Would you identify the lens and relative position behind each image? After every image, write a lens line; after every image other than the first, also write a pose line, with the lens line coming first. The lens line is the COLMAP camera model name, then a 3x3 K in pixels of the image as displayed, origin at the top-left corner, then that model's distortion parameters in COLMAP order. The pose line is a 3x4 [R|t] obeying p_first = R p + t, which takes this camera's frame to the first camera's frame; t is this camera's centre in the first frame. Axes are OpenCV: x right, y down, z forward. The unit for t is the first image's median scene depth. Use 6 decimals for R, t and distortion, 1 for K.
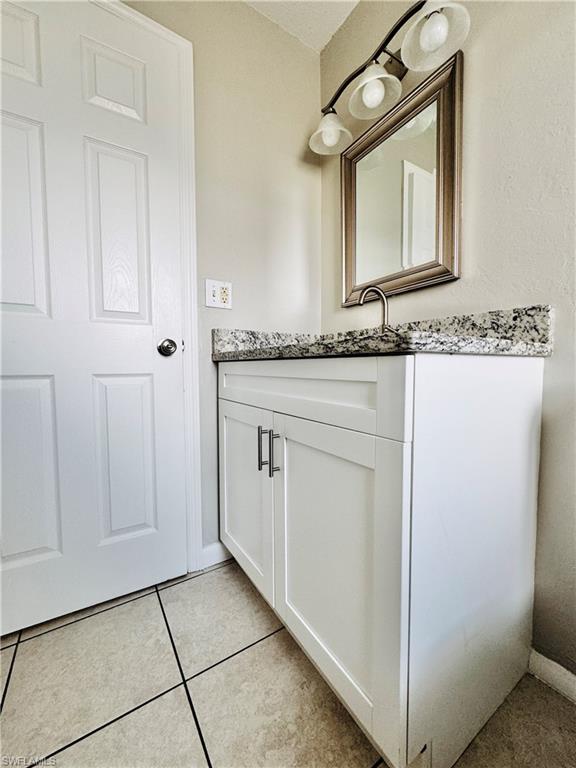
lens RADIAL K [[307.0, 0, 287.9], [0, 307.0, 383.8], [0, 0, 1]] dist [-0.004263, 0.000207]
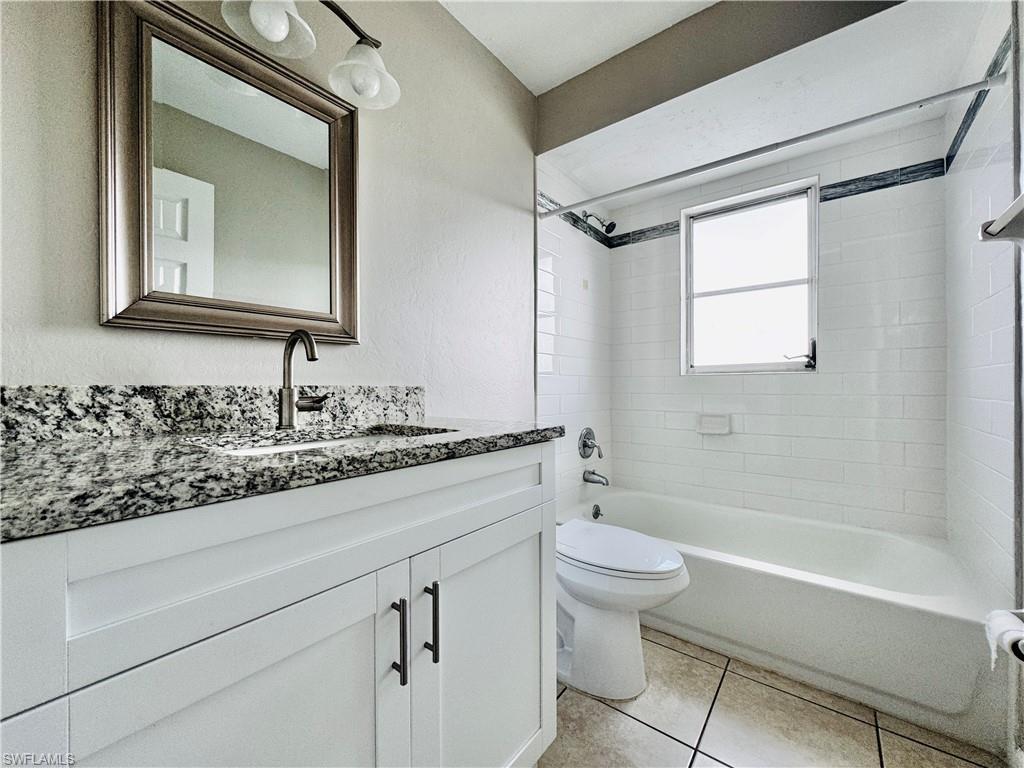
lens RADIAL K [[409.3, 0, 516.3], [0, 409.3, 385.9], [0, 0, 1]] dist [-0.004263, 0.000207]
pose [[-0.347832, 0.007086, 0.937530, -0.861598], [0.054073, 0.998459, 0.012515, -0.235084], [-0.935996, 0.055048, -0.347679, 1.109660]]
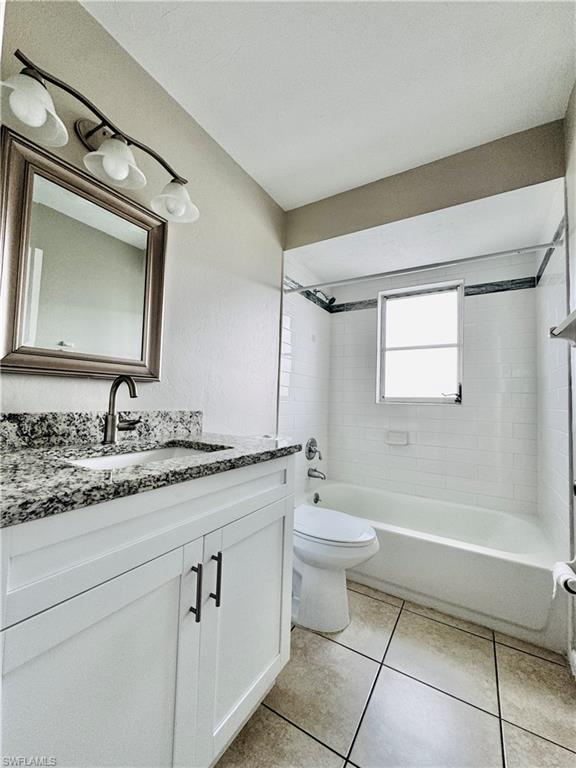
lens RADIAL K [[307.0, 0, 290.8], [0, 307.0, 383.8], [0, 0, 1]] dist [-0.004263, 0.000207]
pose [[-0.452108, 0.037602, 0.891170, -0.982412], [0.018295, 0.999292, -0.032882, -0.317270], [-0.891776, 0.001438, -0.452475, 1.224694]]
